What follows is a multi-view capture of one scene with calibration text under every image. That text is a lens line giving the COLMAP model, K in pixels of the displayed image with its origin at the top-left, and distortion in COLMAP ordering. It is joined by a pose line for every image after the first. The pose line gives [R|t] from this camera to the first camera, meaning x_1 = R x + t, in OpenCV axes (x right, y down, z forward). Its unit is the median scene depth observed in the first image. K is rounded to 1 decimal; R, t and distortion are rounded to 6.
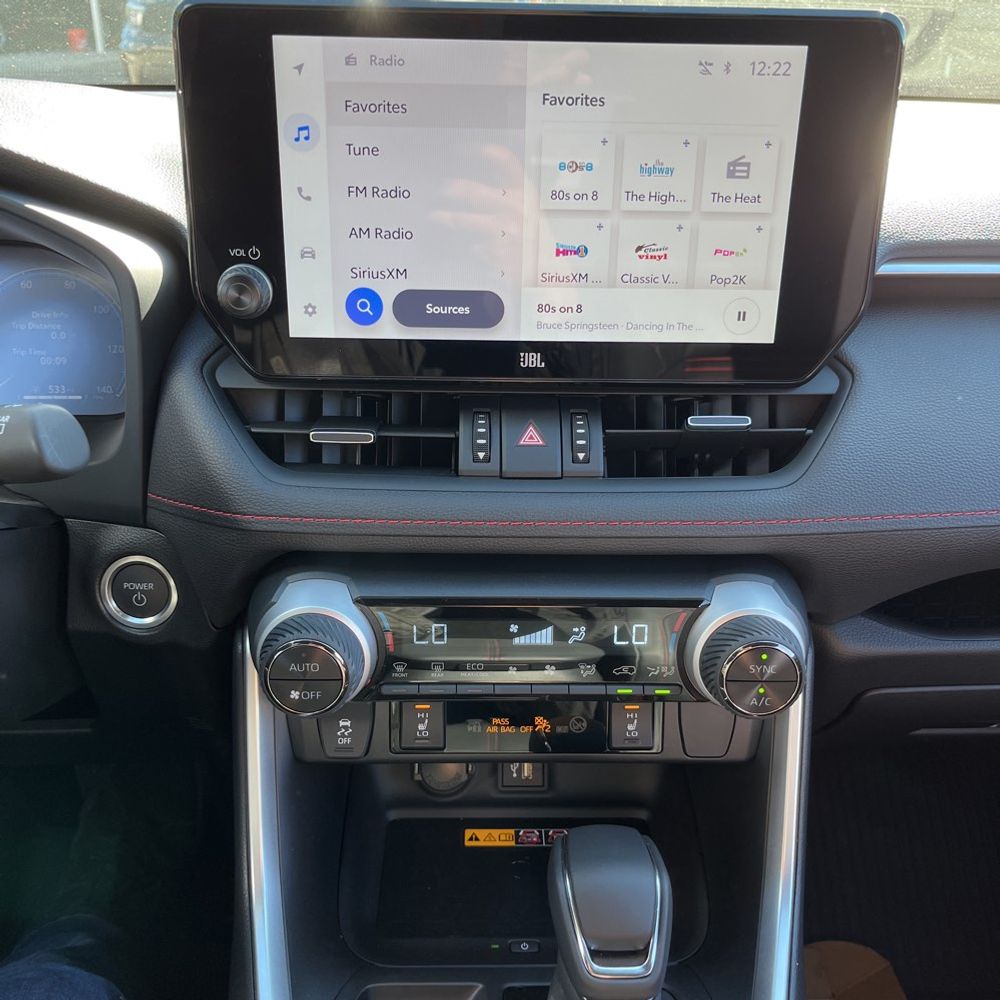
lens RADIAL K [[1009.0, 0, 503.4], [0, 1009.0, 498.3], [0, 0, 1]] dist [0.022633, 0.000000]
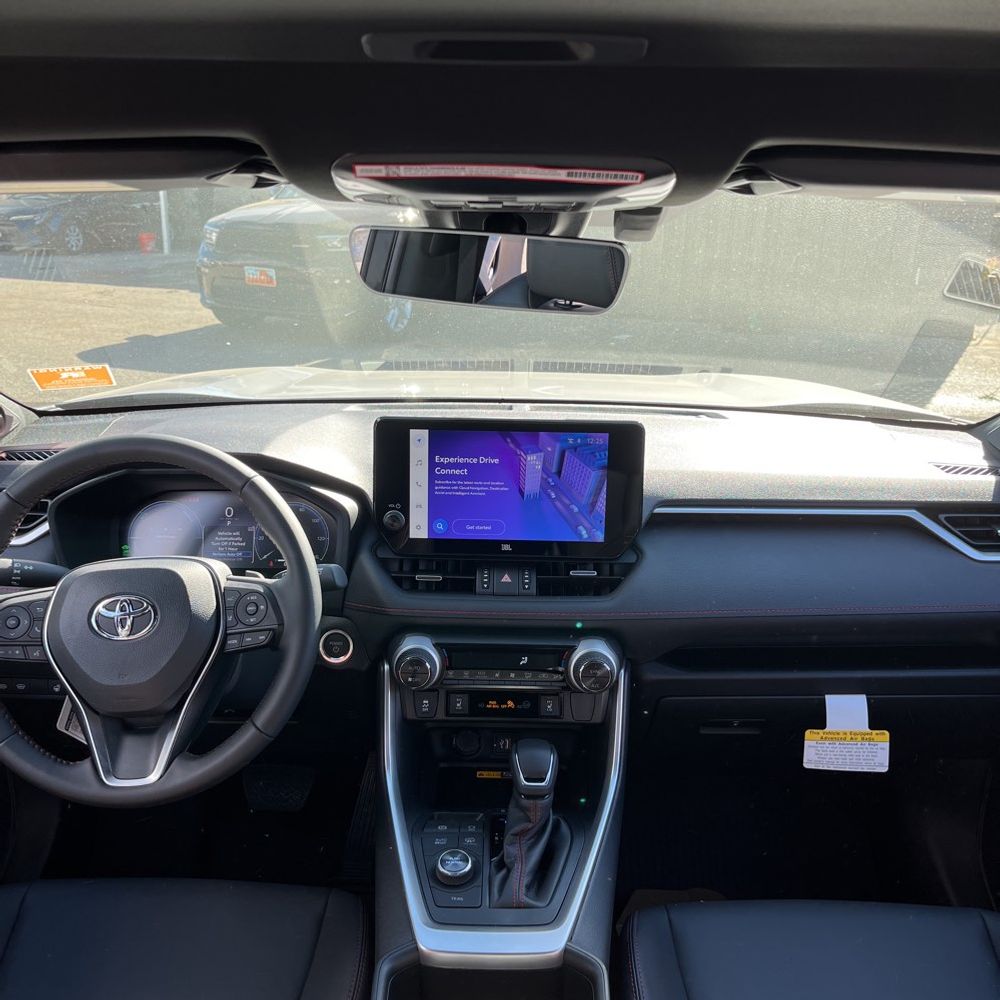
lens RADIAL K [[1009.0, 0, 500.0], [0, 1009.0, 498.4], [0, 0, 1]] dist [0.022633, 0.000000]
pose [[0.999630, 0.007679, -0.026099, 0.075051], [-0.011805, 0.986752, -0.161804, 0.141977], [0.024511, 0.162052, 0.986478, -1.429522]]
